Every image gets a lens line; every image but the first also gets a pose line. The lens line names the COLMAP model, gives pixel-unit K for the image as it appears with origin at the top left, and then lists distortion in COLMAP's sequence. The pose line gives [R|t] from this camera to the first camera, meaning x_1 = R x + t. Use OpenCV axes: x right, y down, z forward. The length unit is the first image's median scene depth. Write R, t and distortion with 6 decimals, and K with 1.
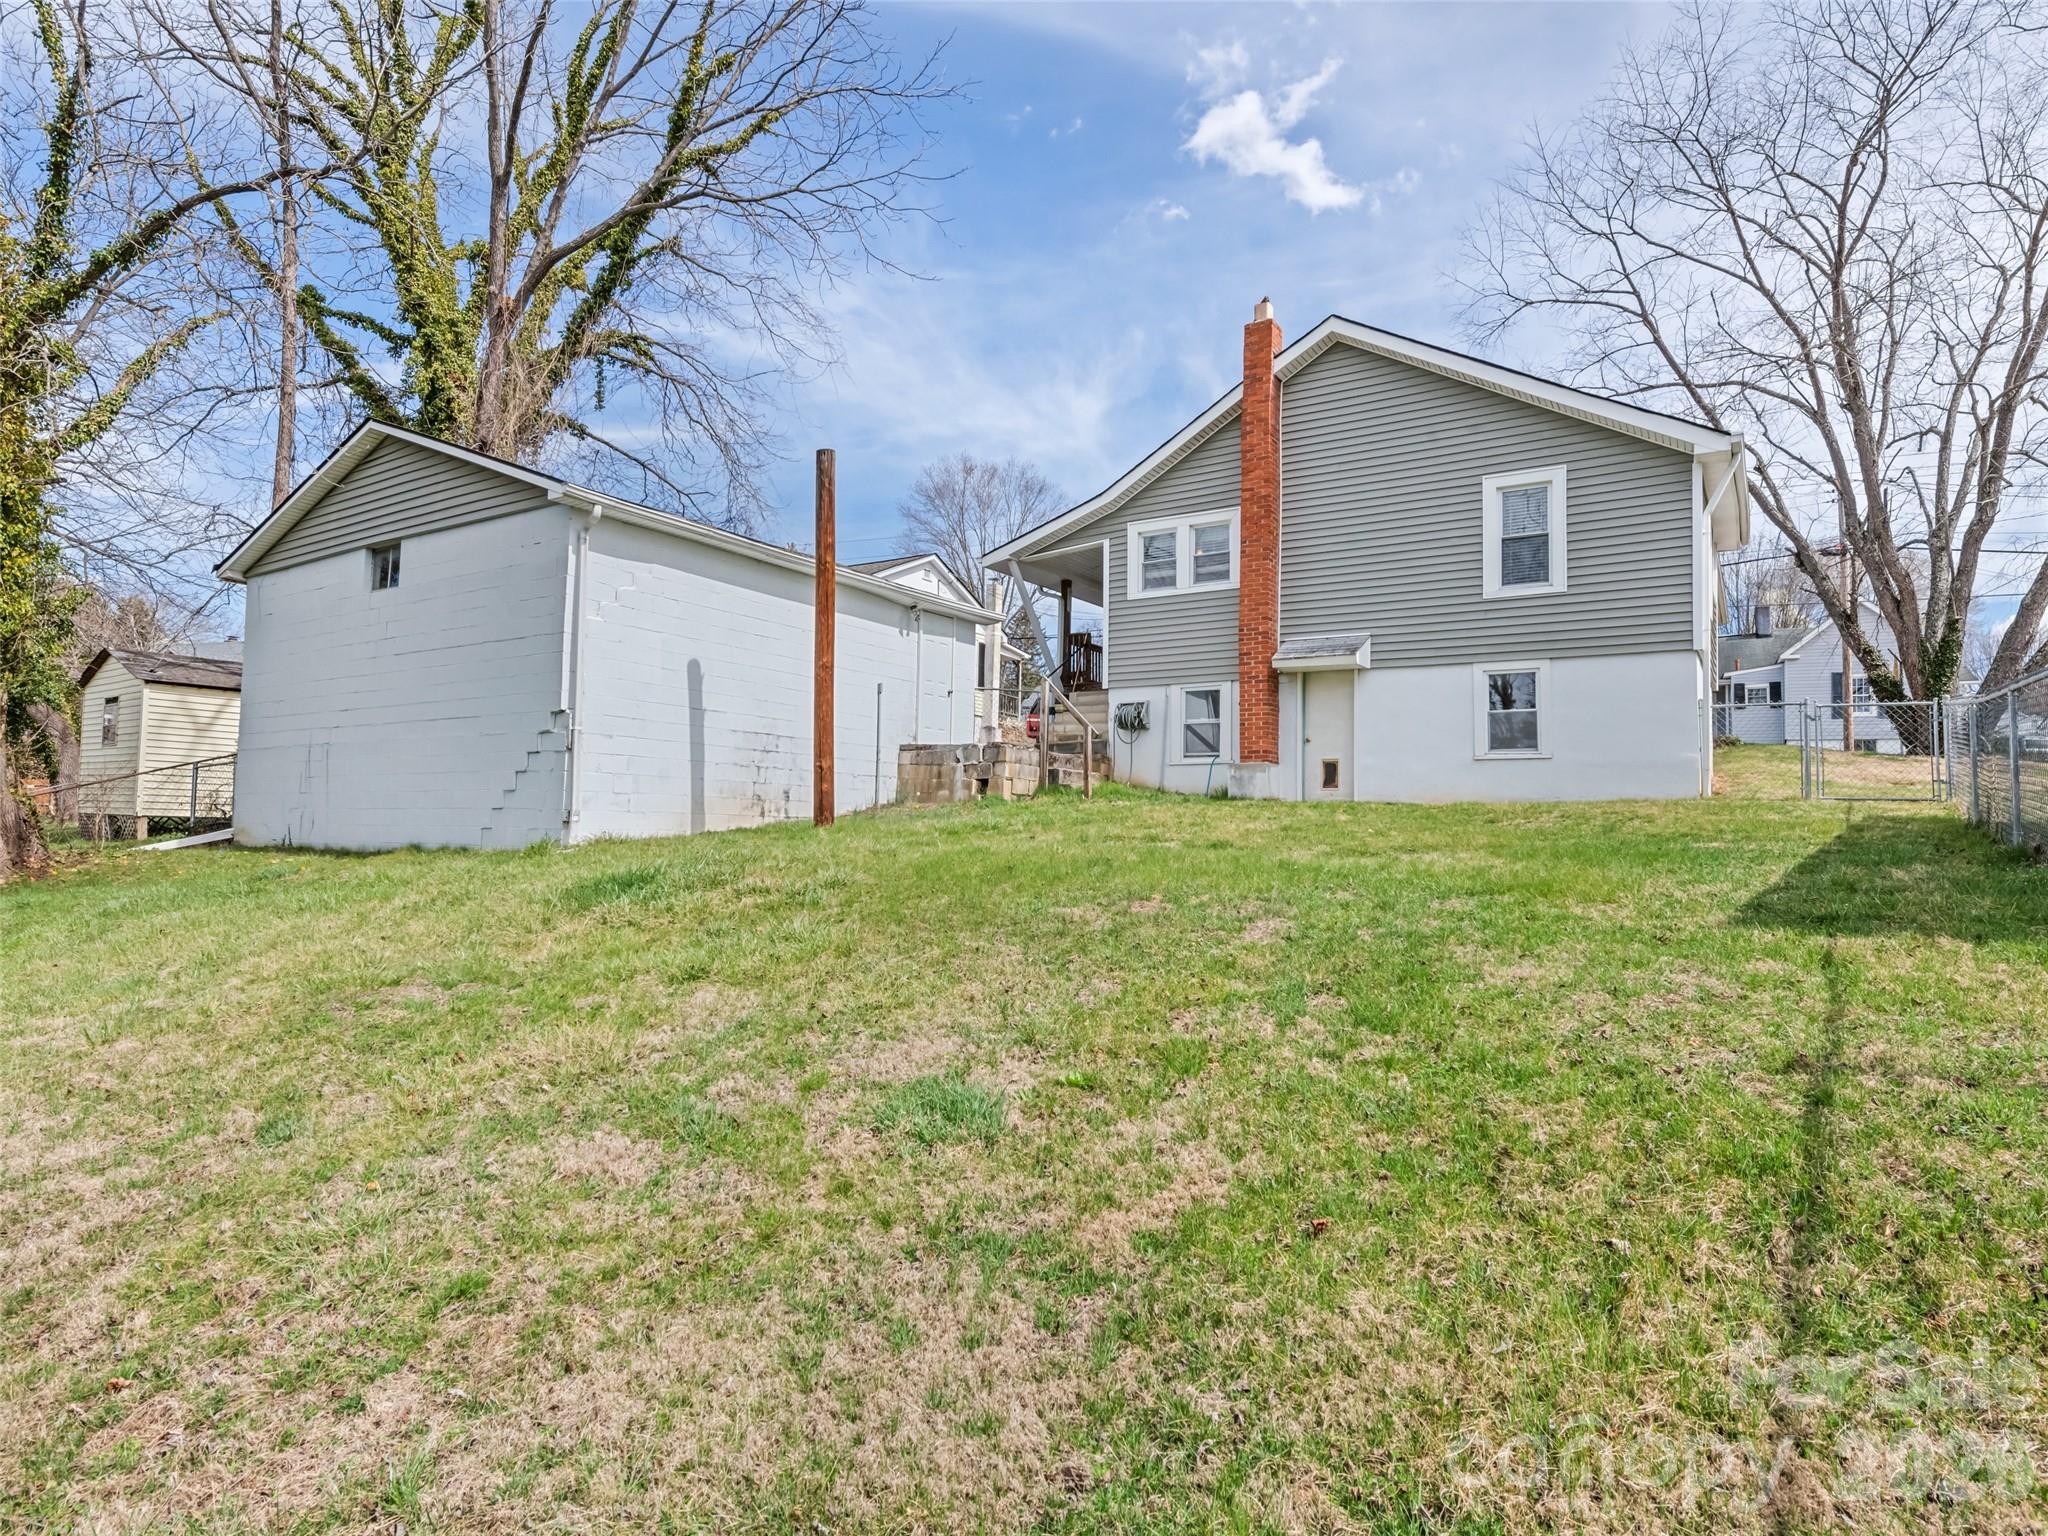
lens RADIAL K [[1103.3, 0, 1023.4], [0, 1103.3, 775.4], [0, 0, 1]] dist [0.008352, 0.000441]
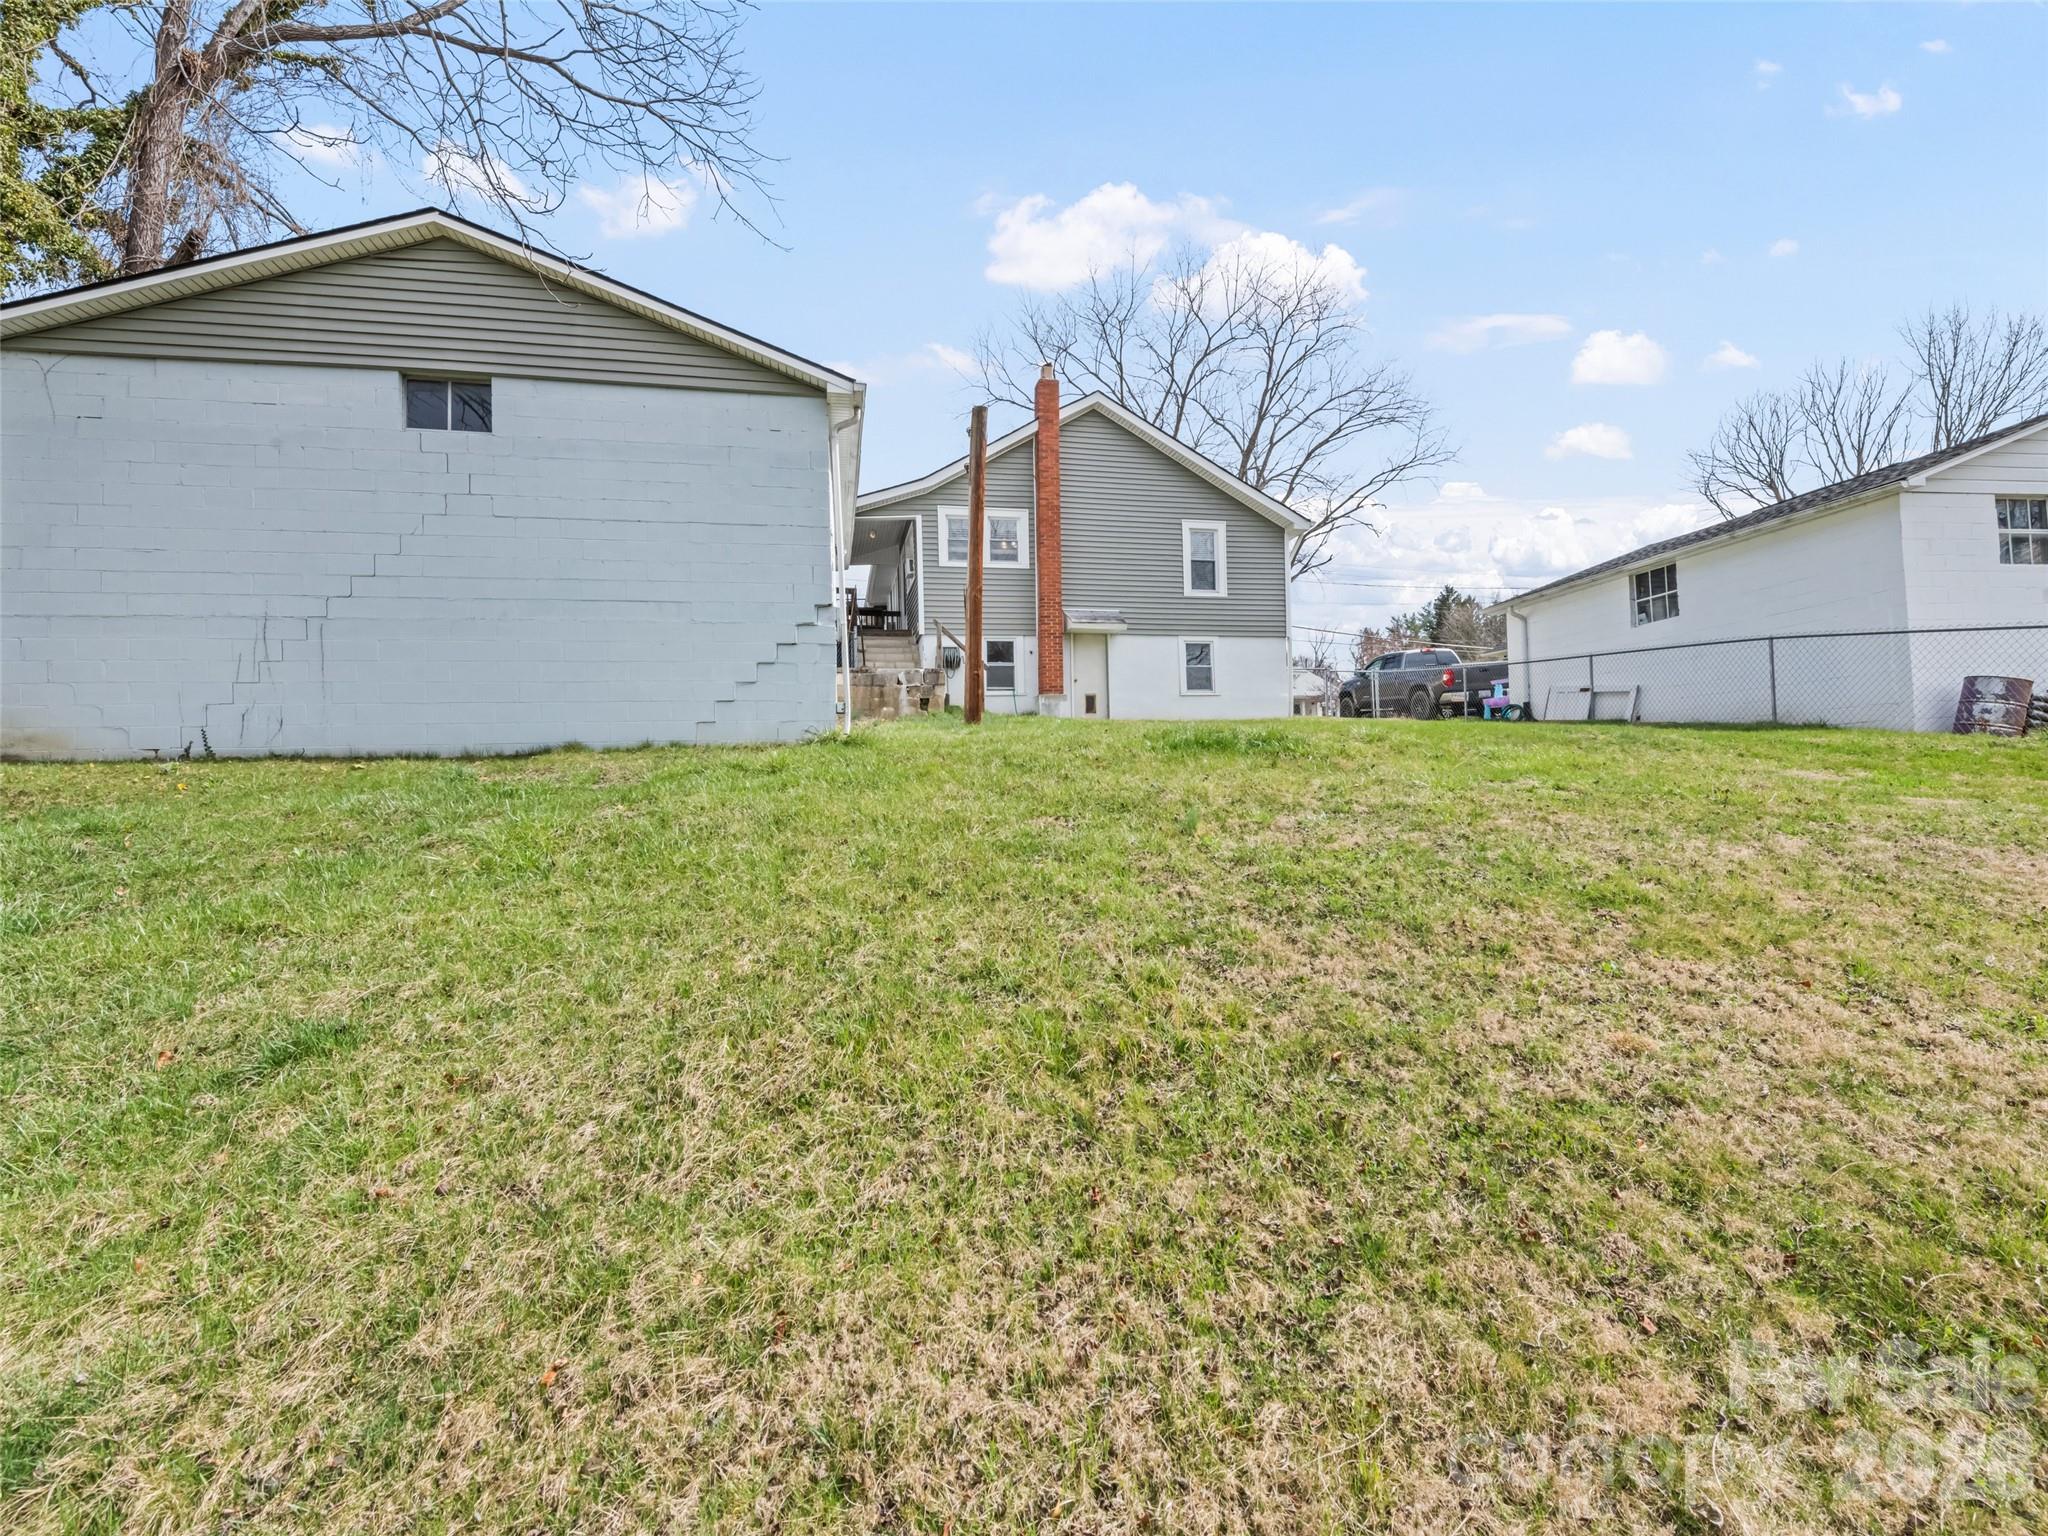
lens RADIAL K [[901.6, 0, 1021.3], [0, 901.6, 758.9], [0, 0, 1]] dist [0.004827, -0.000371]
pose [[0.718897, -0.014108, 0.694974, -0.649479], [0.000788, 0.999810, 0.019482, 0.050550], [-0.695116, -0.013458, 0.718771, 0.206696]]
